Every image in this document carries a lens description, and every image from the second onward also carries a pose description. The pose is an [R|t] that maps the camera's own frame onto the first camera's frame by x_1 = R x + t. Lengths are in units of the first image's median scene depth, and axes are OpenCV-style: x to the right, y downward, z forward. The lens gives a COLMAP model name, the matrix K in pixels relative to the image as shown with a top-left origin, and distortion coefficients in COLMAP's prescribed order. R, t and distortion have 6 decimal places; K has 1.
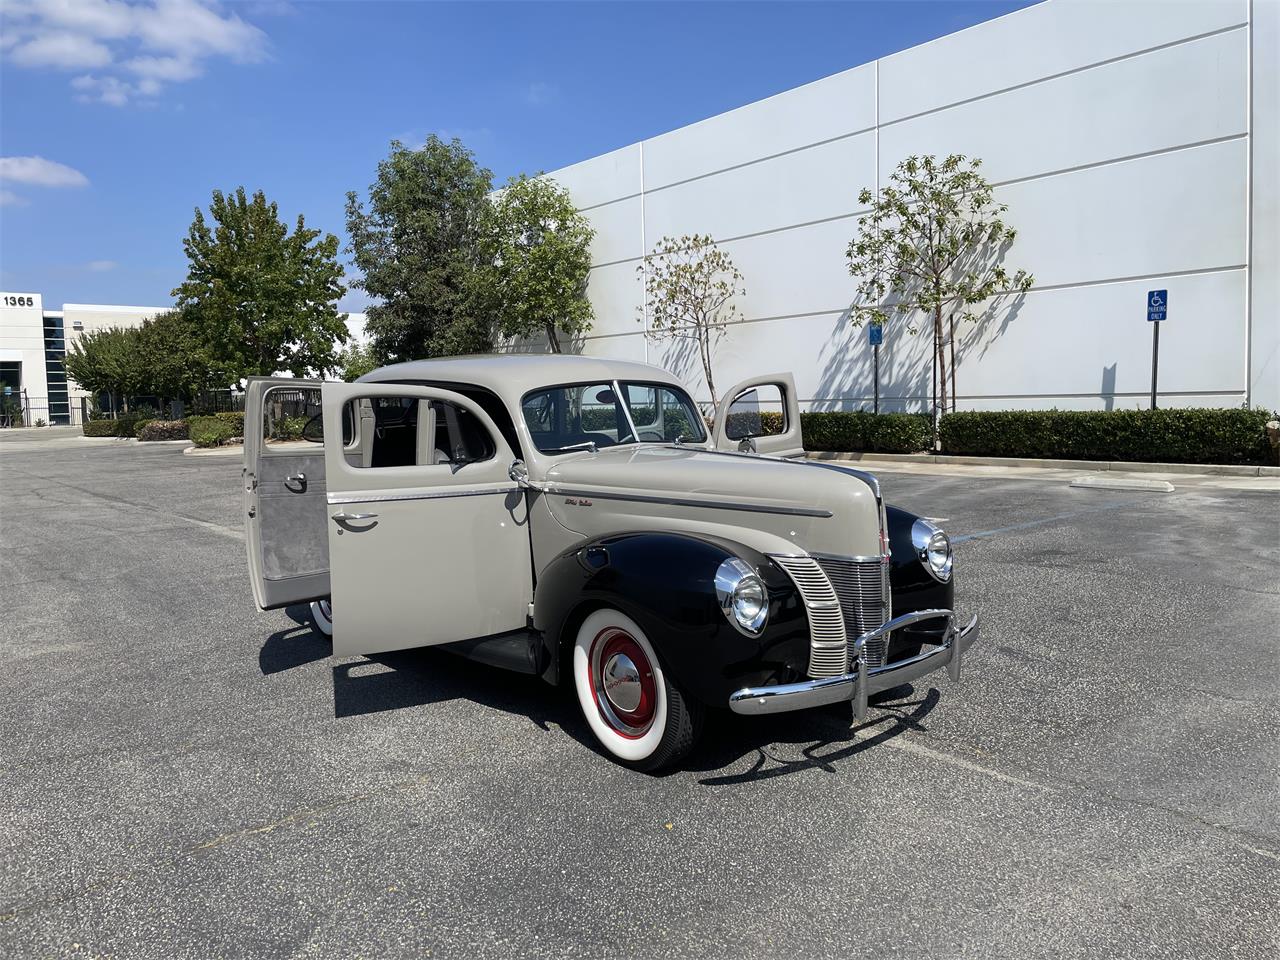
lens RADIAL K [[985.3, 0, 640.0], [0, 985.3, 480.0], [0, 0, 1]] dist [0.093649, -0.132772]
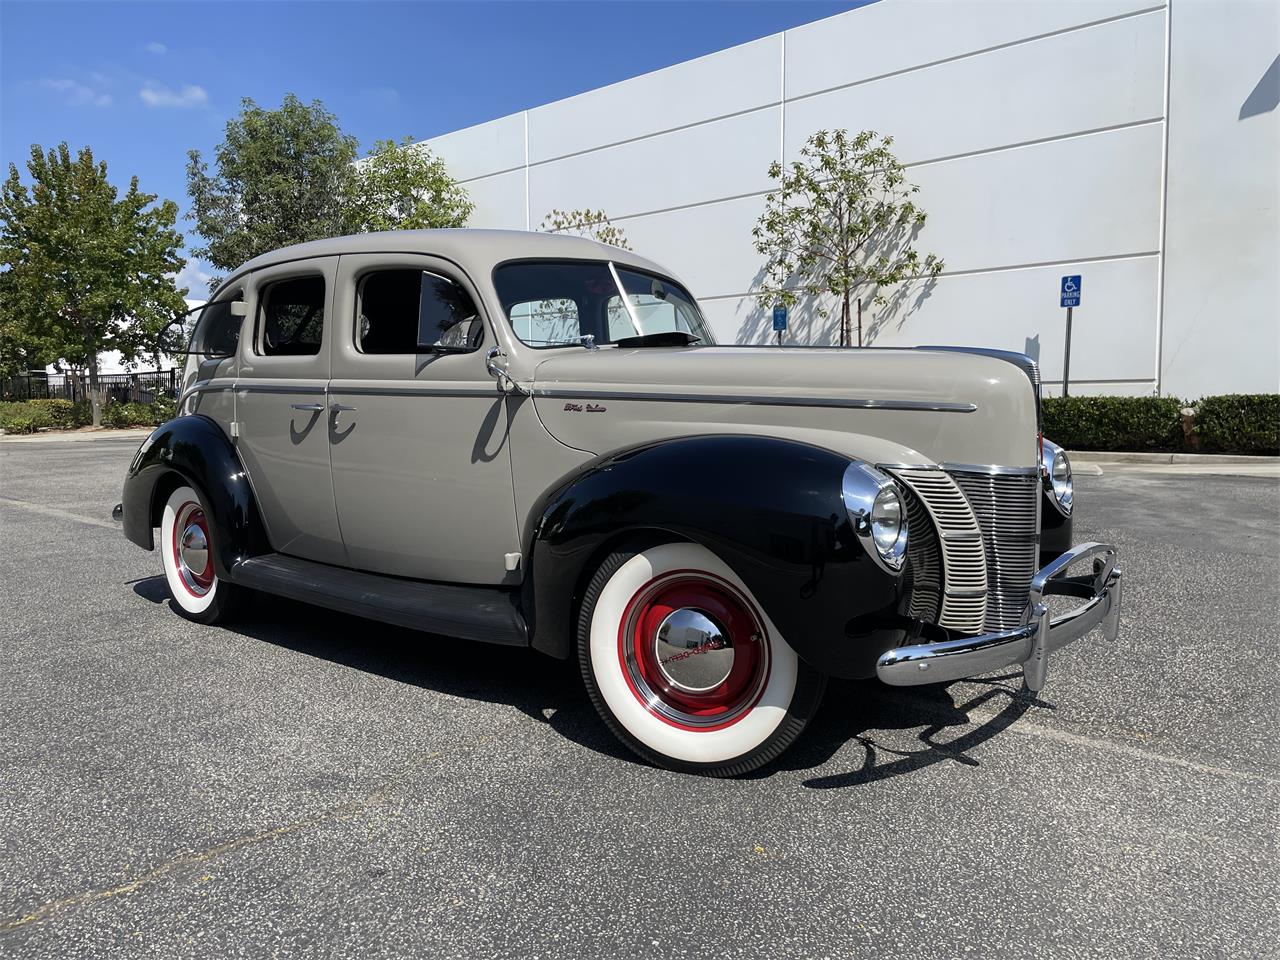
lens RADIAL K [[982.9, 0, 645.1], [0, 982.9, 497.1], [0, 0, 1]] dist [0.082431, -0.120514]
pose [[0.988284, 0.010394, 0.152270, -0.037203], [-0.011076, 0.999932, 0.003630, 0.024981], [-0.152222, -0.005274, 0.988332, 0.084437]]
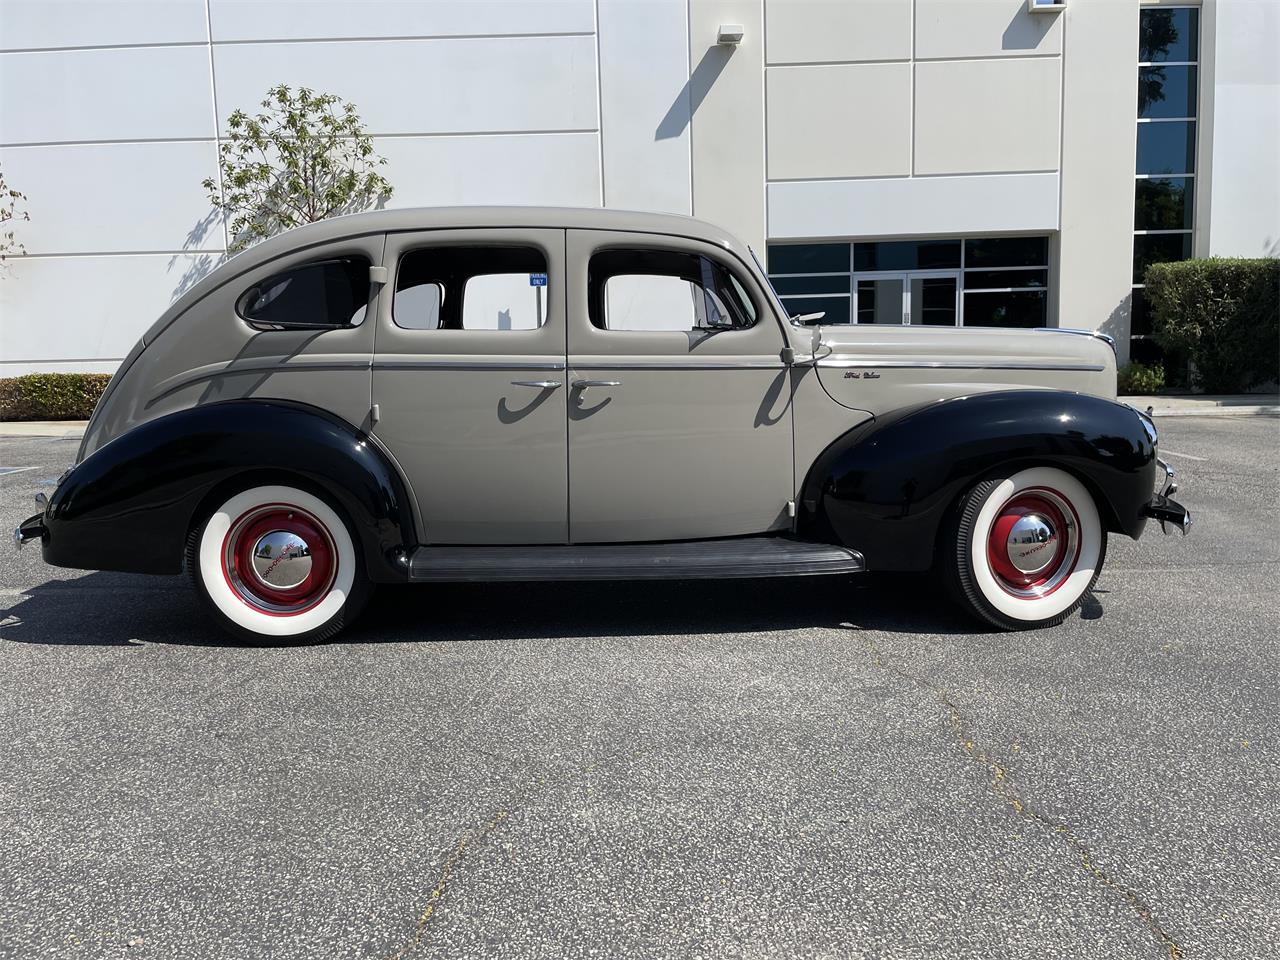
lens RADIAL K [[1007.7, 0, 640.0], [0, 1007.7, 480.0], [0, 0, 1]] dist [0.098373, -0.142872]
pose [[0.633573, -0.075994, 0.769942, -0.265124], [0.072240, 0.996628, 0.038922, 0.019741], [-0.770303, 0.030961, 0.636926, 0.169346]]
